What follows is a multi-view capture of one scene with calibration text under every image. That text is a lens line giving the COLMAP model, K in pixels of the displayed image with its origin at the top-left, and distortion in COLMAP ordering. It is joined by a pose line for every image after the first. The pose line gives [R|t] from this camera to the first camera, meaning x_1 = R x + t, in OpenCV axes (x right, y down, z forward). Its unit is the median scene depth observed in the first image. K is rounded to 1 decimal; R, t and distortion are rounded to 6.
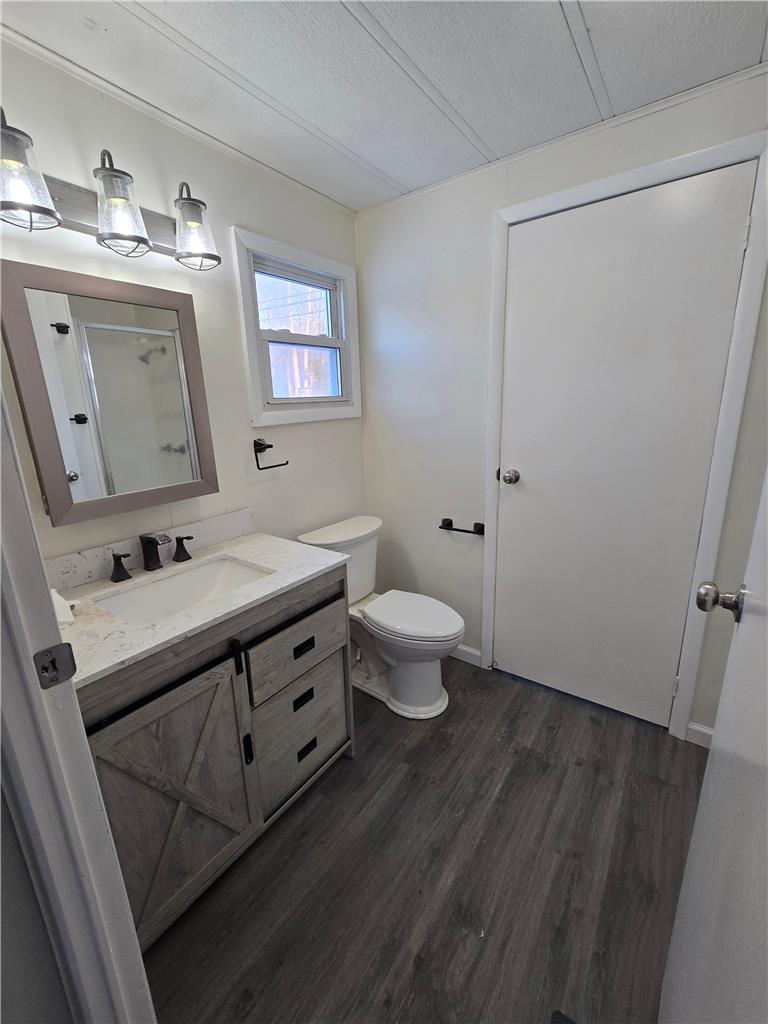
lens RADIAL K [[421.4, 0, 380.0], [0, 421.4, 510.4], [0, 0, 1]] dist [-0.001401, 0.001165]
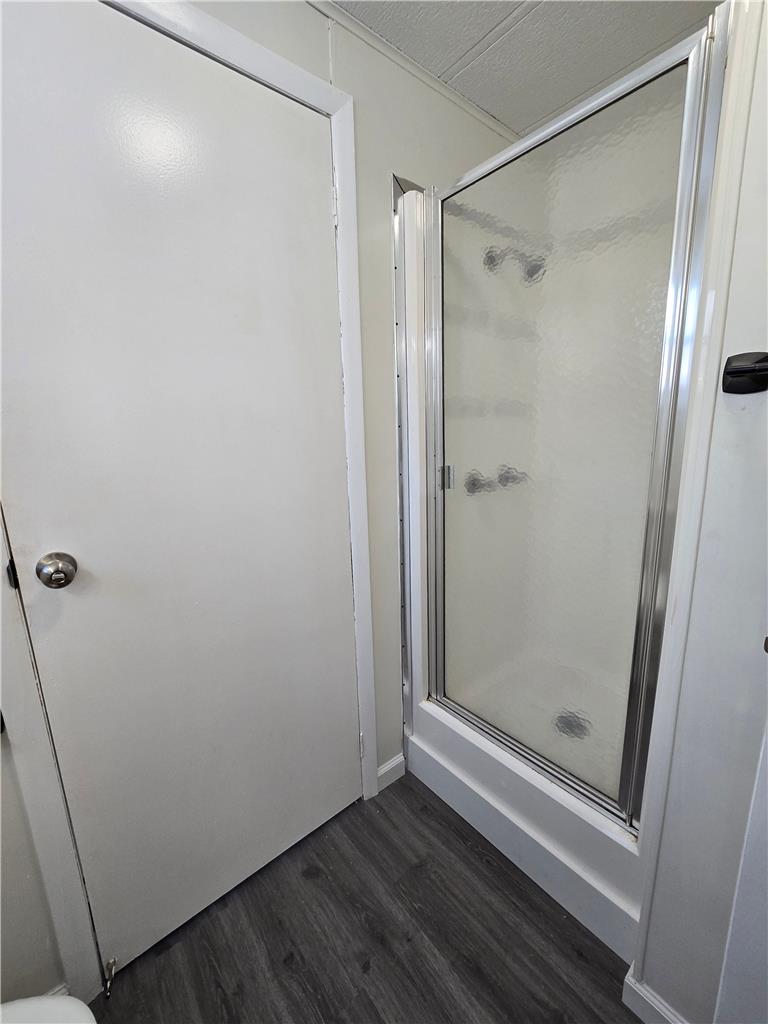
lens RADIAL K [[421.4, 0, 380.0], [0, 421.4, 510.4], [0, 0, 1]] dist [-0.001401, 0.001165]
pose [[0.245941, -0.171869, 0.953926, -0.007448], [0.260966, 0.959555, 0.105601, -0.102516], [-0.933494, 0.222970, 0.280845, 0.577370]]
